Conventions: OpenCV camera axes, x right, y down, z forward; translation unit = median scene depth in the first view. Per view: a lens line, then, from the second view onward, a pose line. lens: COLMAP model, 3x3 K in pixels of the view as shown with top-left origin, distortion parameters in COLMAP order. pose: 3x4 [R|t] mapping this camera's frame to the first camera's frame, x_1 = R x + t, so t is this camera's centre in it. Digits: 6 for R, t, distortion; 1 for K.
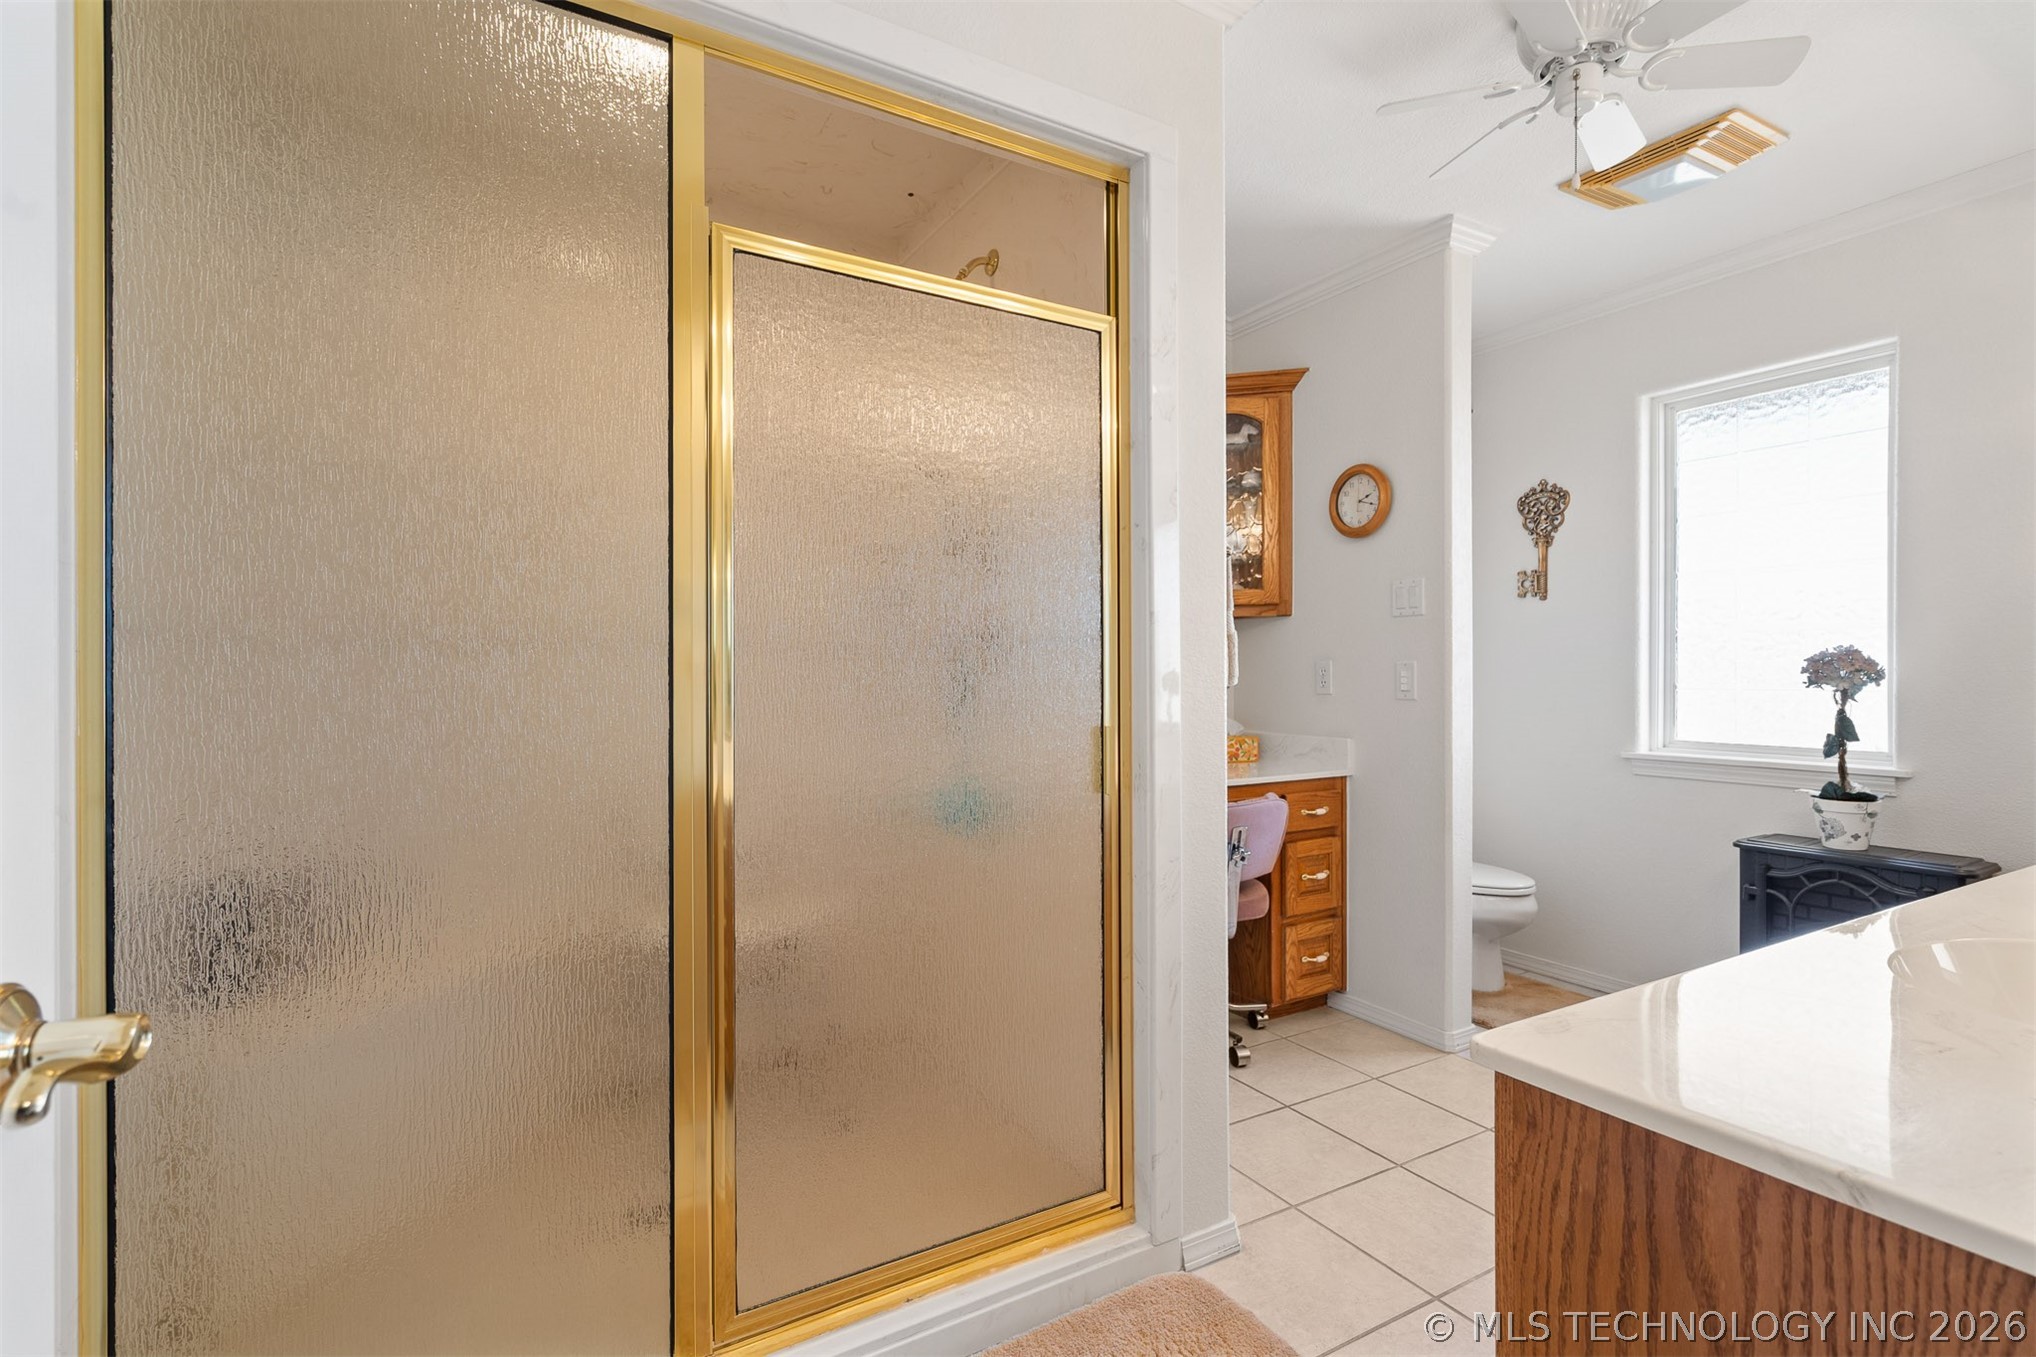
lens RADIAL K [[958.5, 0, 1018.0], [0, 958.5, 678.5], [0, 0, 1]] dist [-0.000430, -0.000133]
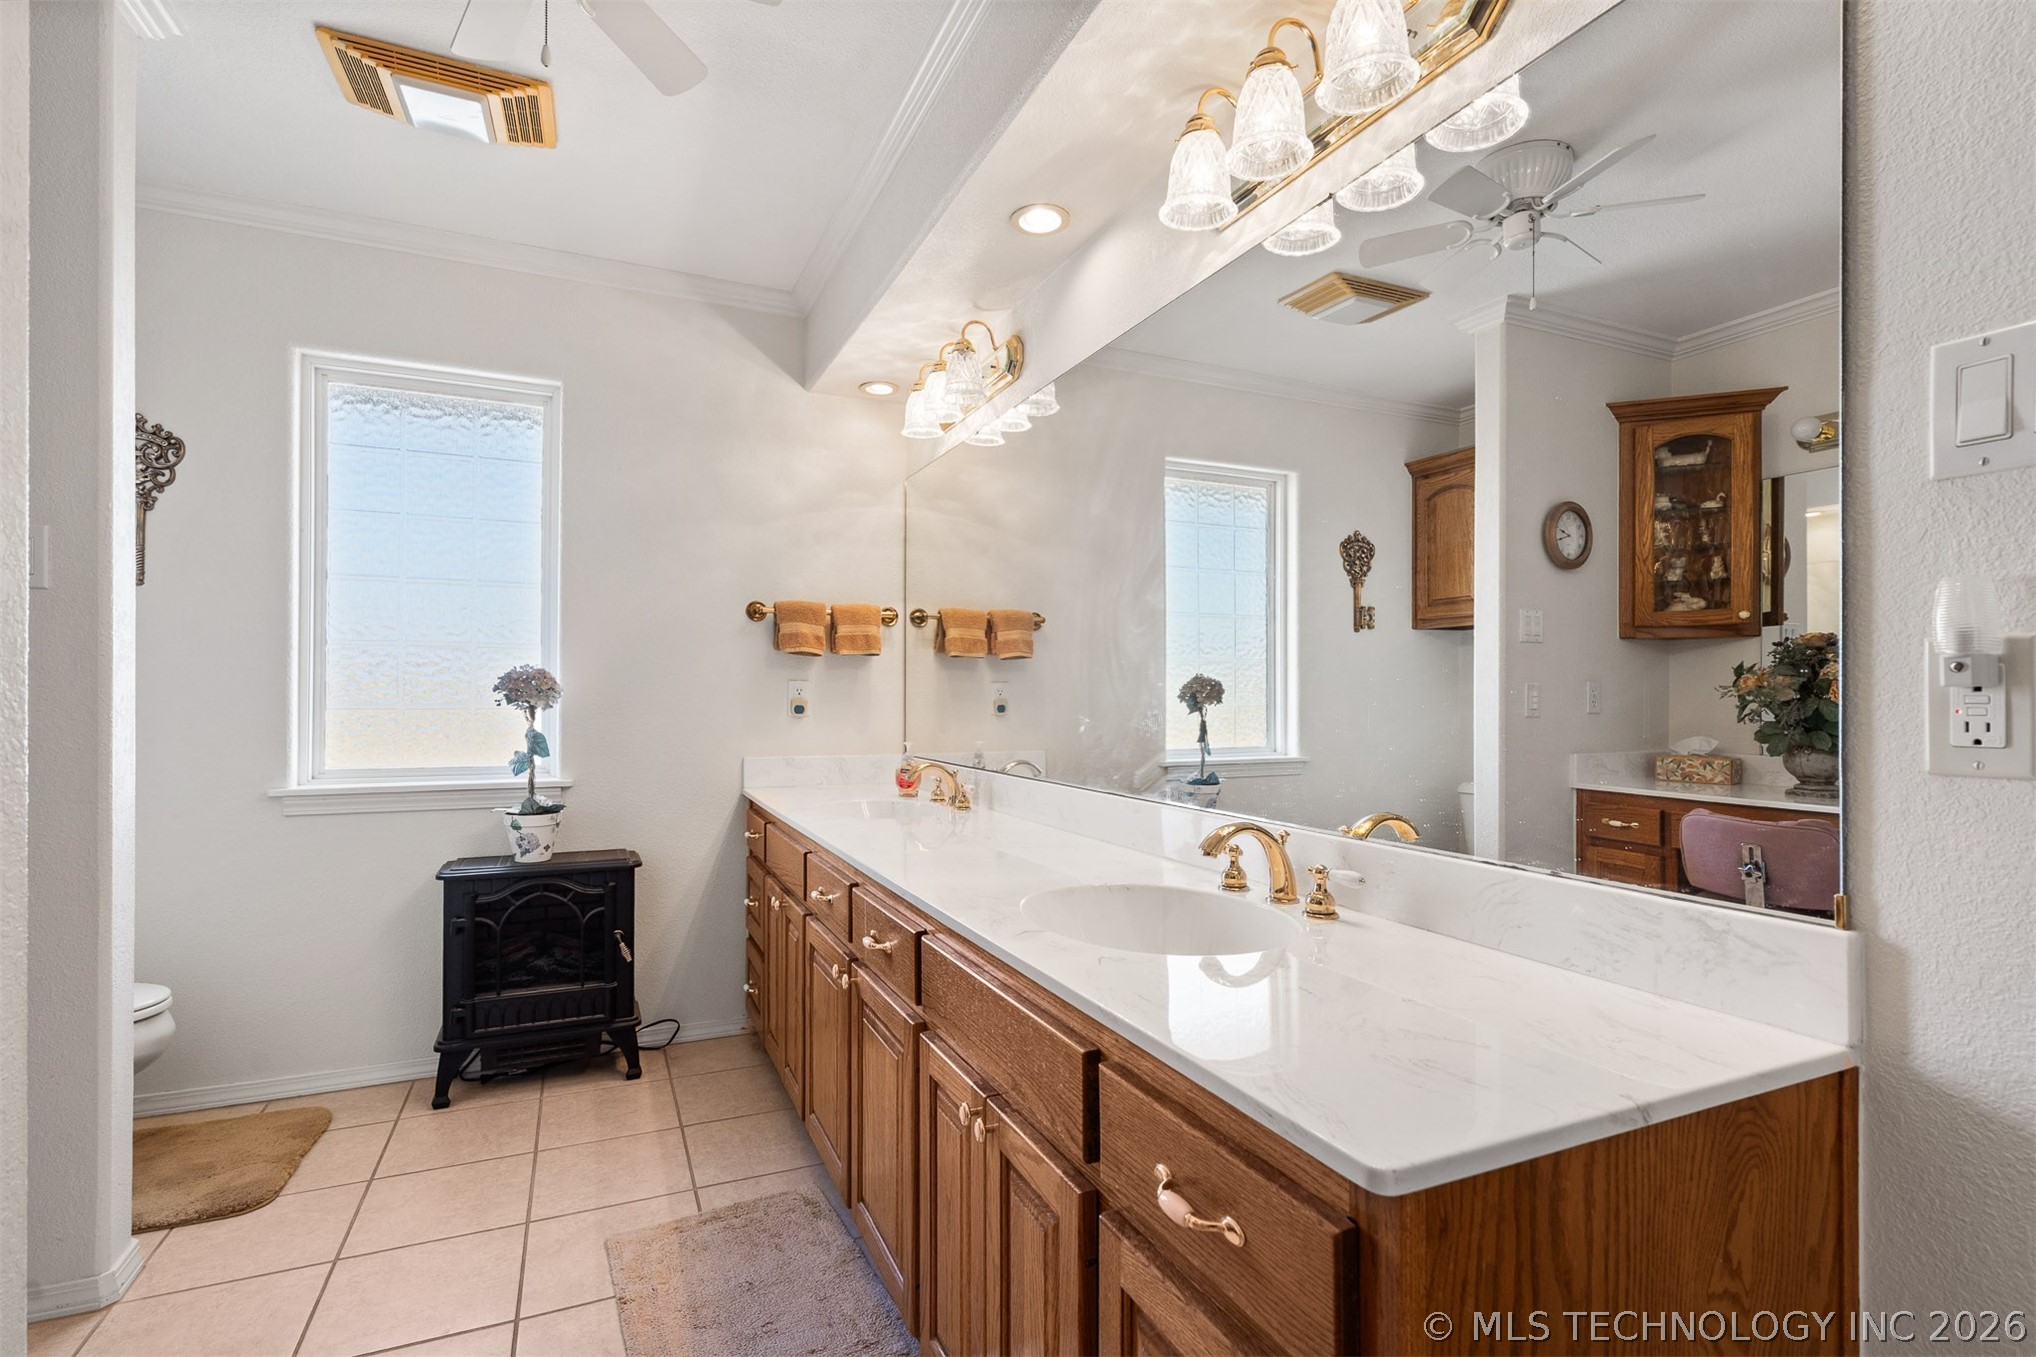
lens RADIAL K [[945.0, 0, 1014.1], [0, 945.0, 695.8], [0, 0, 1]] dist [0.008079, 0.000404]
pose [[0.109613, -0.001825, 0.993973, -0.096644], [0.001620, 0.999997, 0.001658, -0.001585], [-0.993973, 0.001428, 0.109615, 0.372645]]
